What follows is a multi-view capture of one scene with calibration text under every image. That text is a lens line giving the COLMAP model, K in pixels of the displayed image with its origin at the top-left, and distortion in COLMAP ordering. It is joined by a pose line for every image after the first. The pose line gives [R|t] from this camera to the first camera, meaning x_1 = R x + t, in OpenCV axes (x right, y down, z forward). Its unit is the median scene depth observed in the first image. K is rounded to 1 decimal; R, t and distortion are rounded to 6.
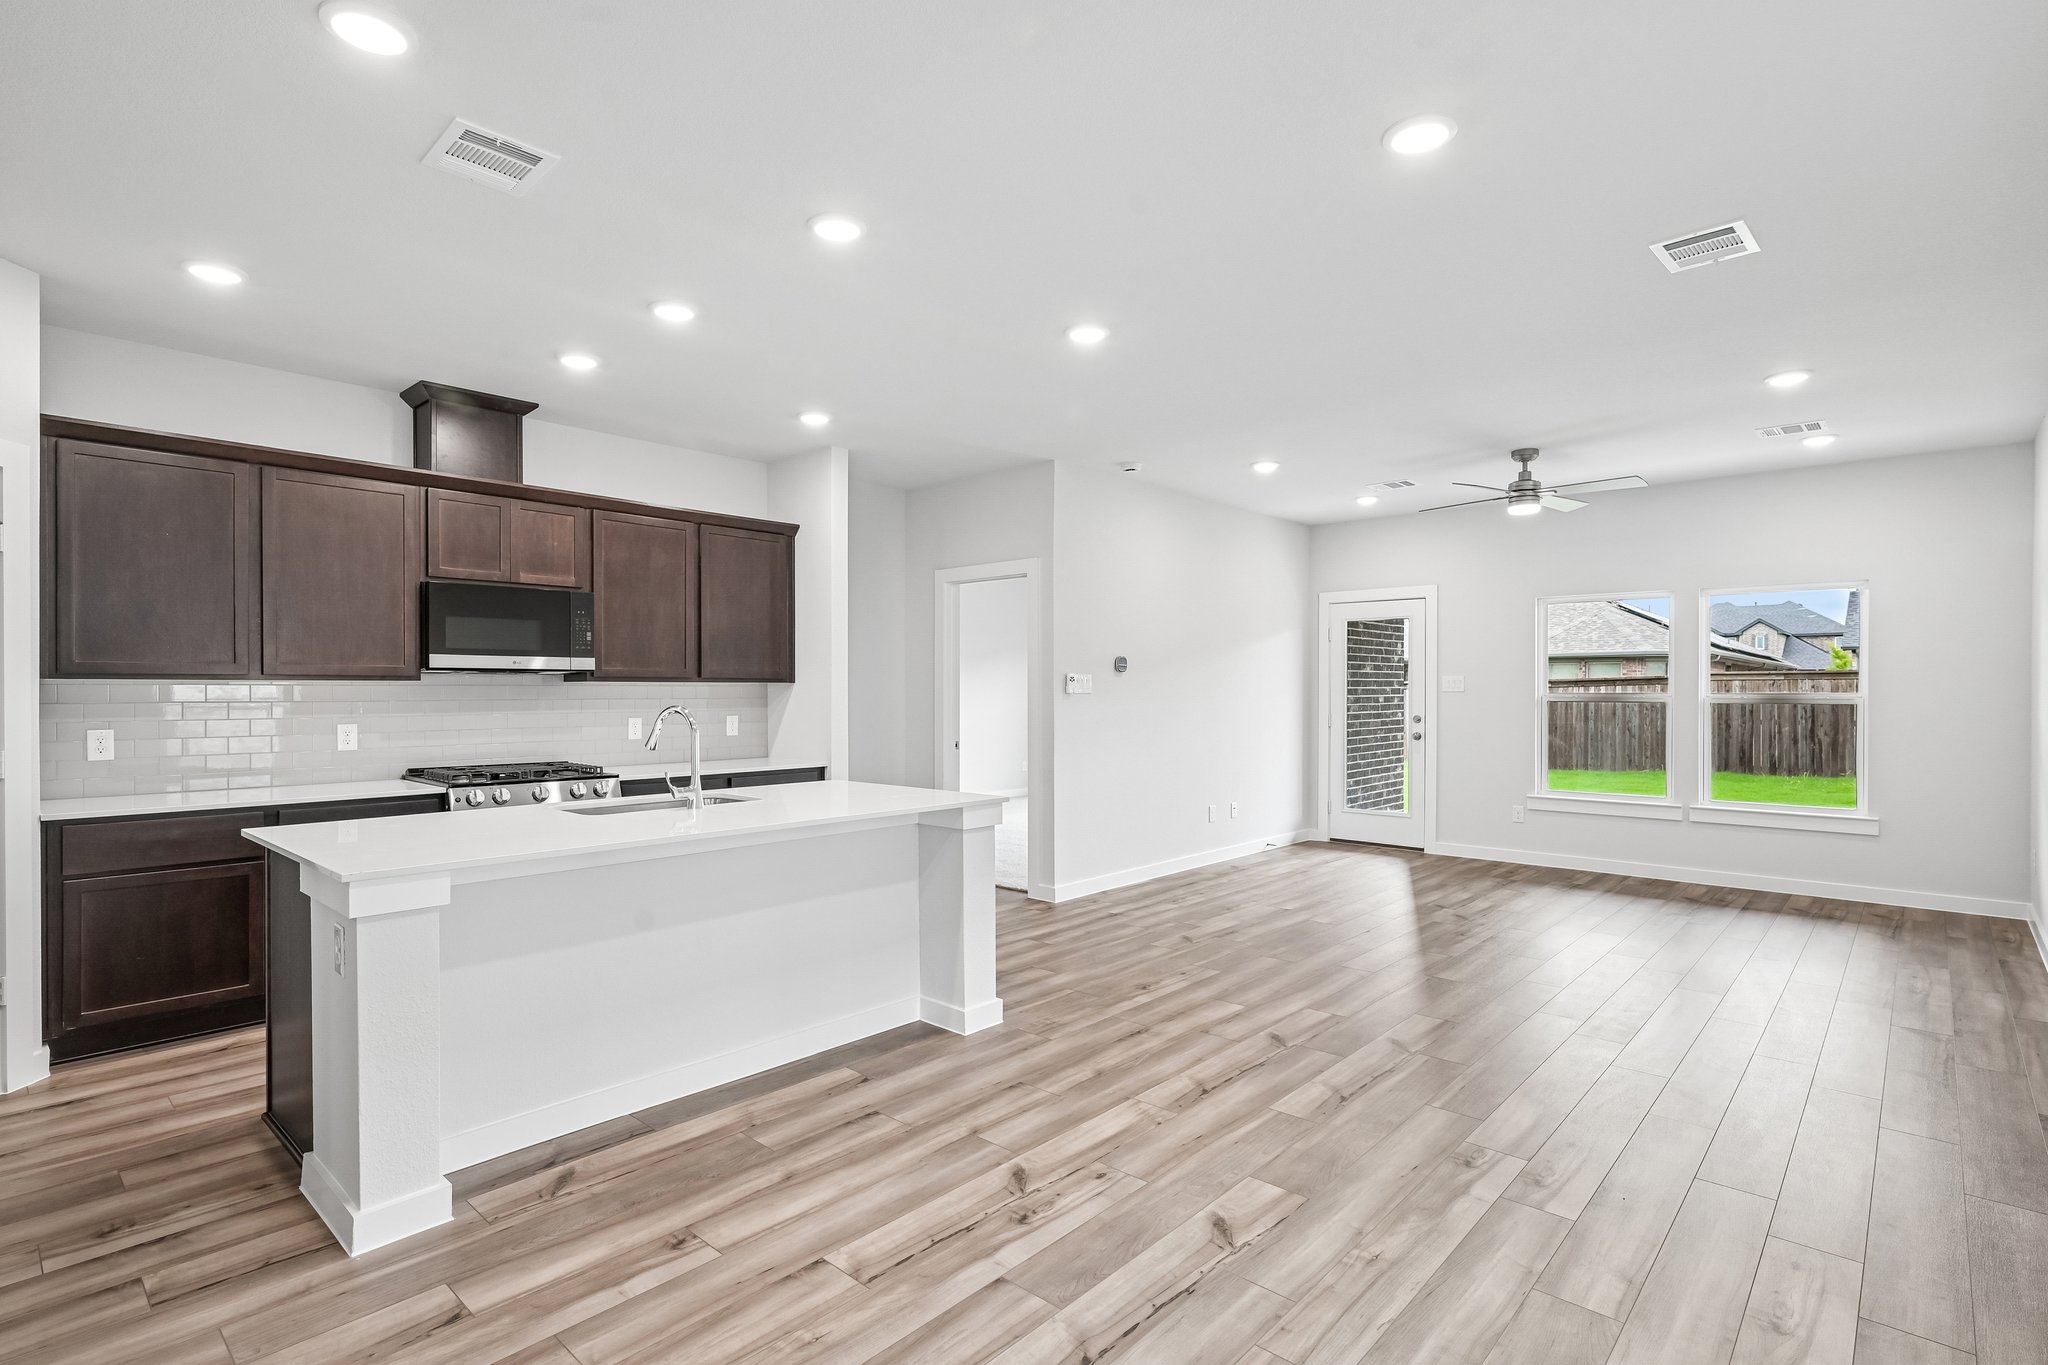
lens RADIAL K [[990.0, 0, 1024.0], [0, 990.0, 682.5], [0, 0, 1]] dist [0.002458, 0.000218]
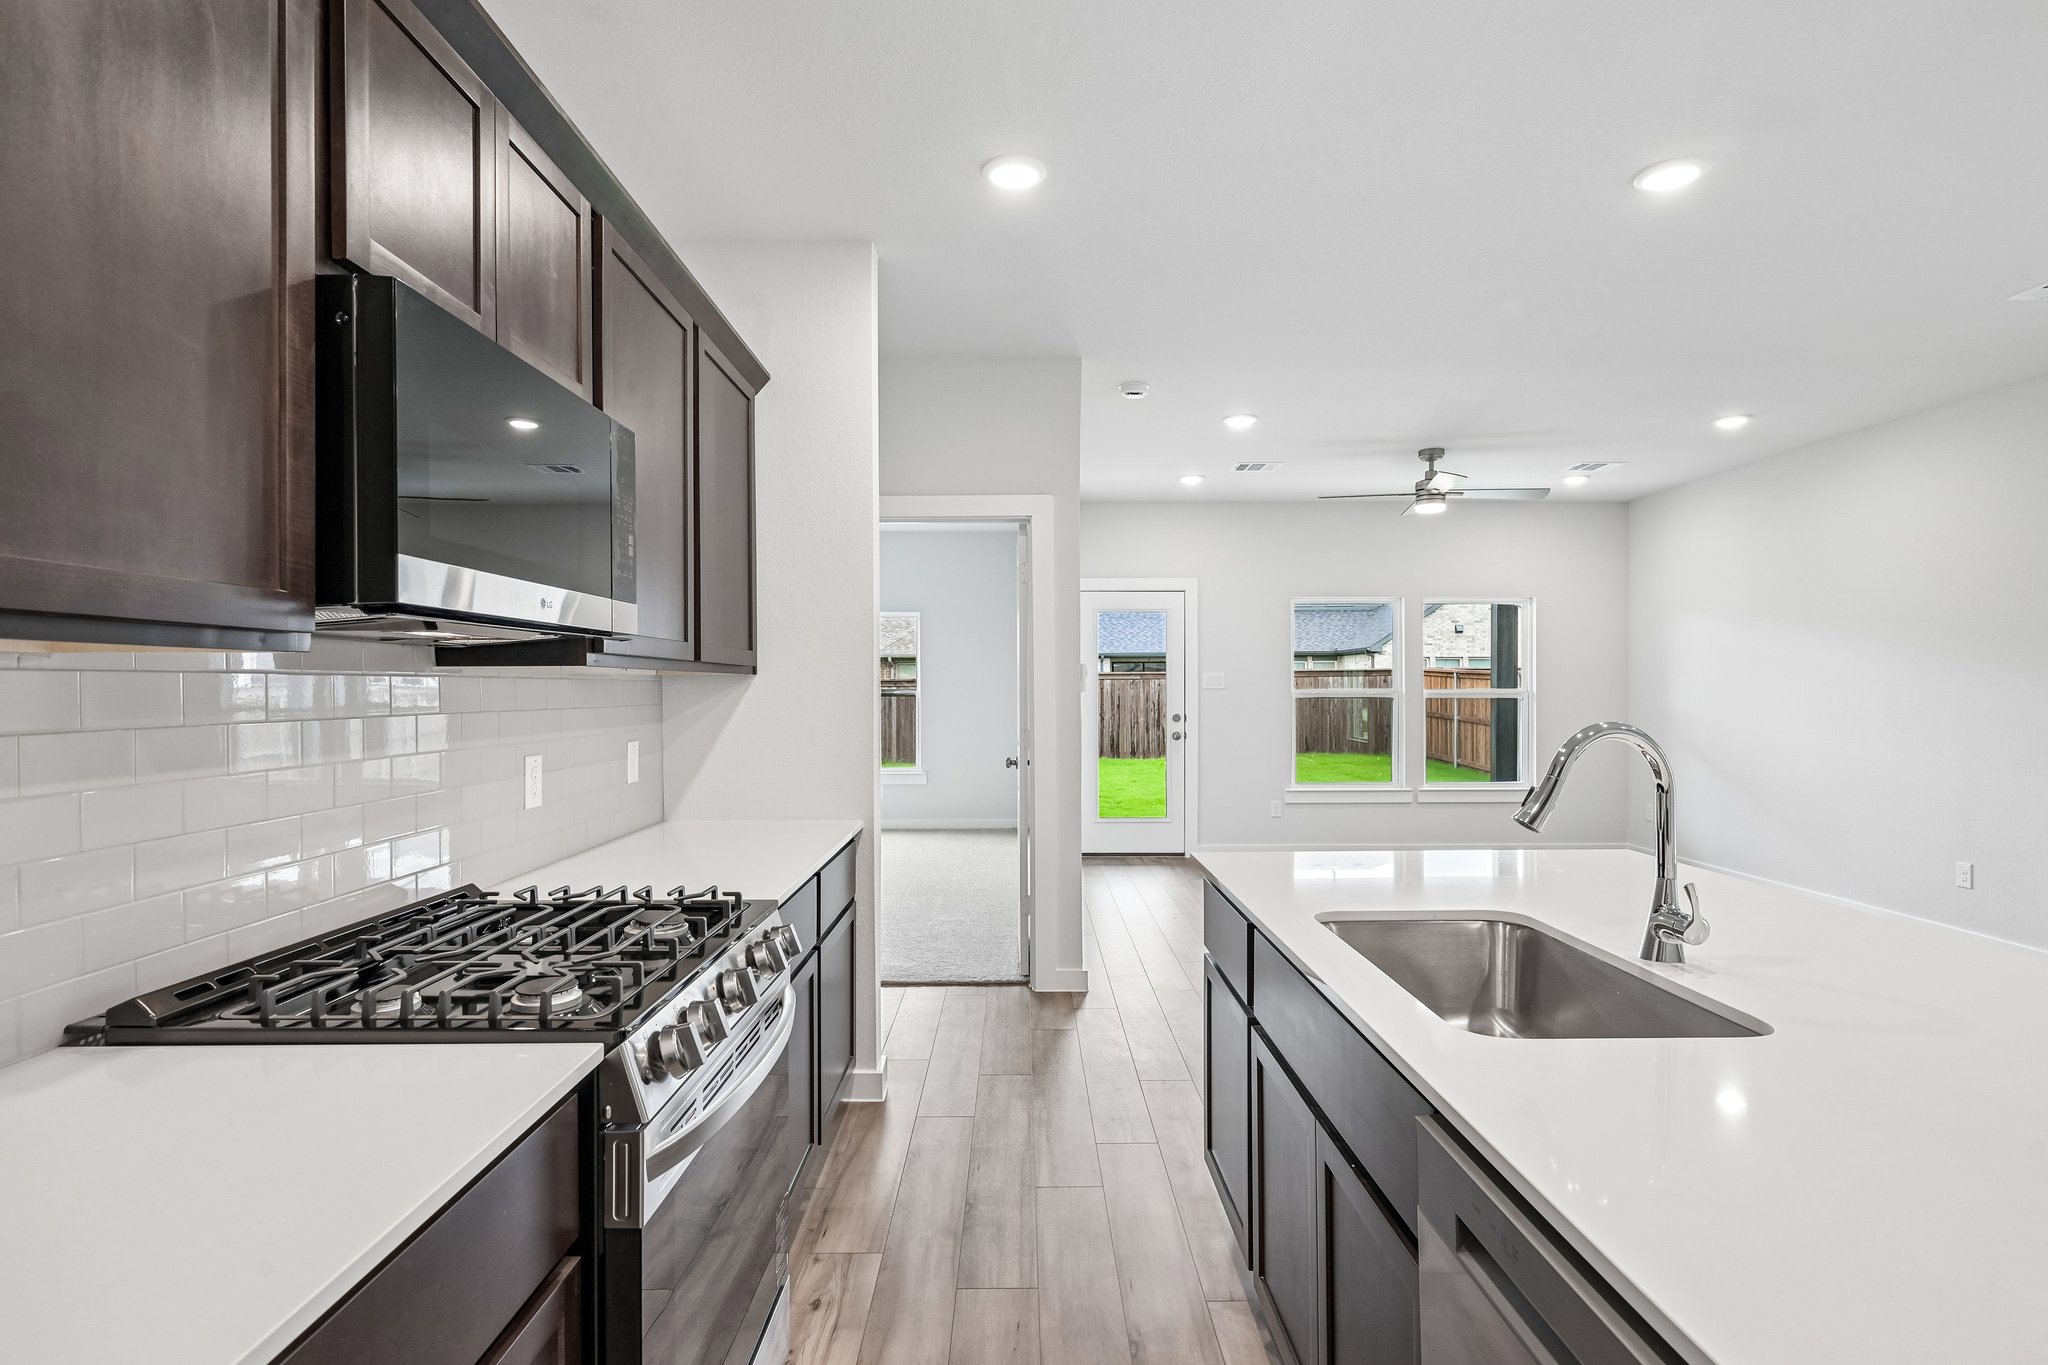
lens RADIAL K [[1016.3, 0, 1024.0], [0, 1016.3, 682.5], [0, 0, 1]] dist [-0.002187, -0.000367]
pose [[0.733732, 0.001124, 0.679438, -0.506722], [-0.001614, 0.999999, 0.000088, 0.004057], [-0.679437, -0.001161, 0.733733, 0.520269]]
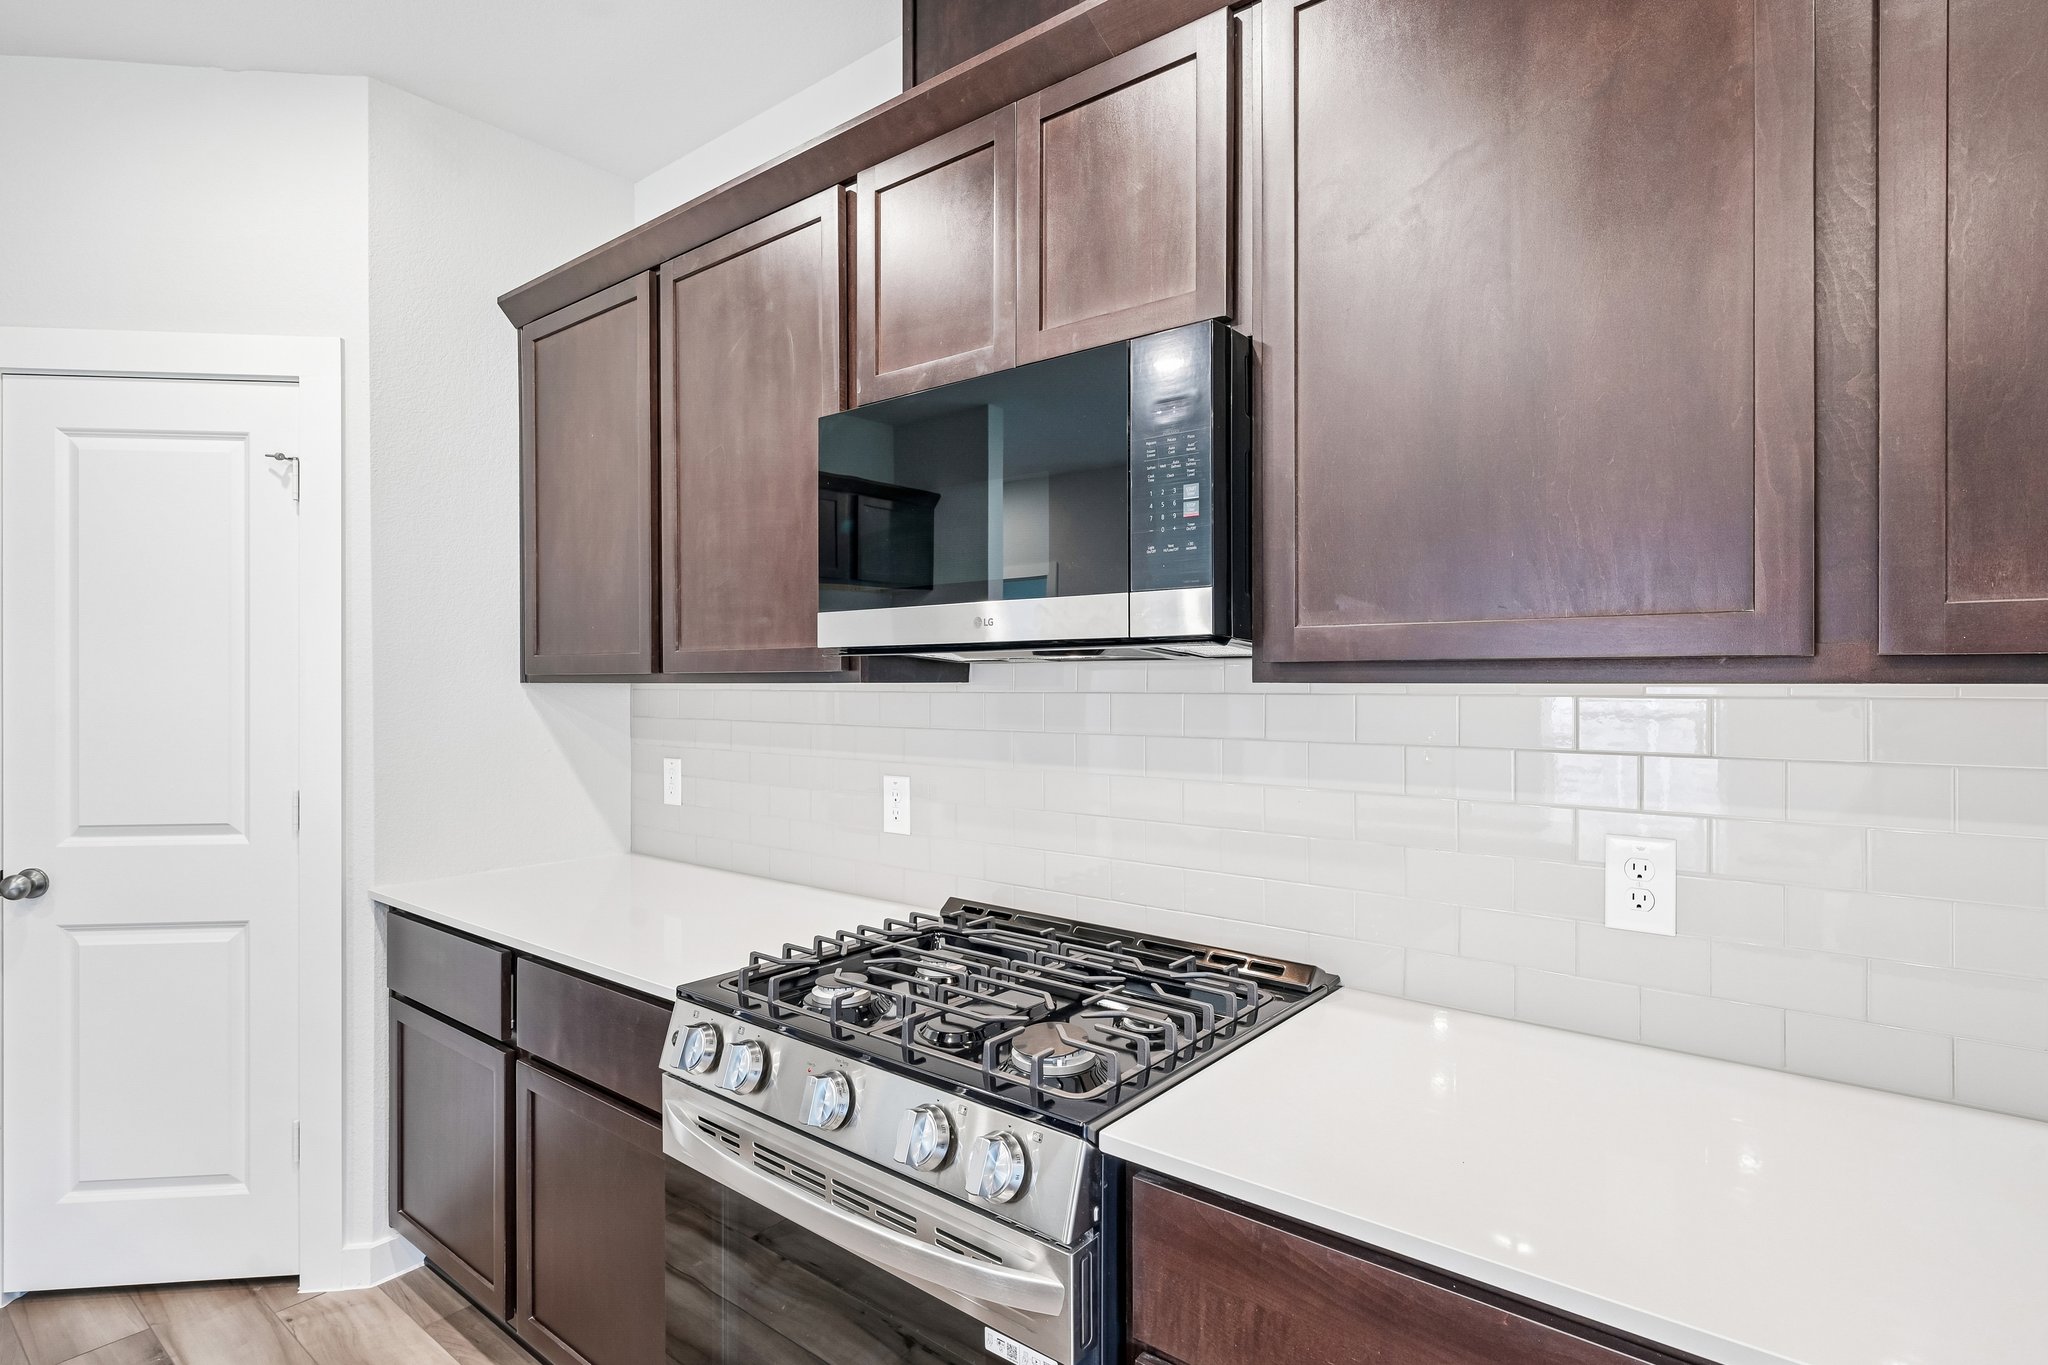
lens RADIAL K [[1016.3, 0, 1024.0], [0, 1016.3, 682.5], [0, 0, 1]] dist [-0.002187, -0.000367]
pose [[0.070394, 0.005662, -0.997503, -0.162574], [0.007874, 0.999950, 0.006231, -0.002161], [0.997488, -0.008293, 0.070346, 0.799976]]
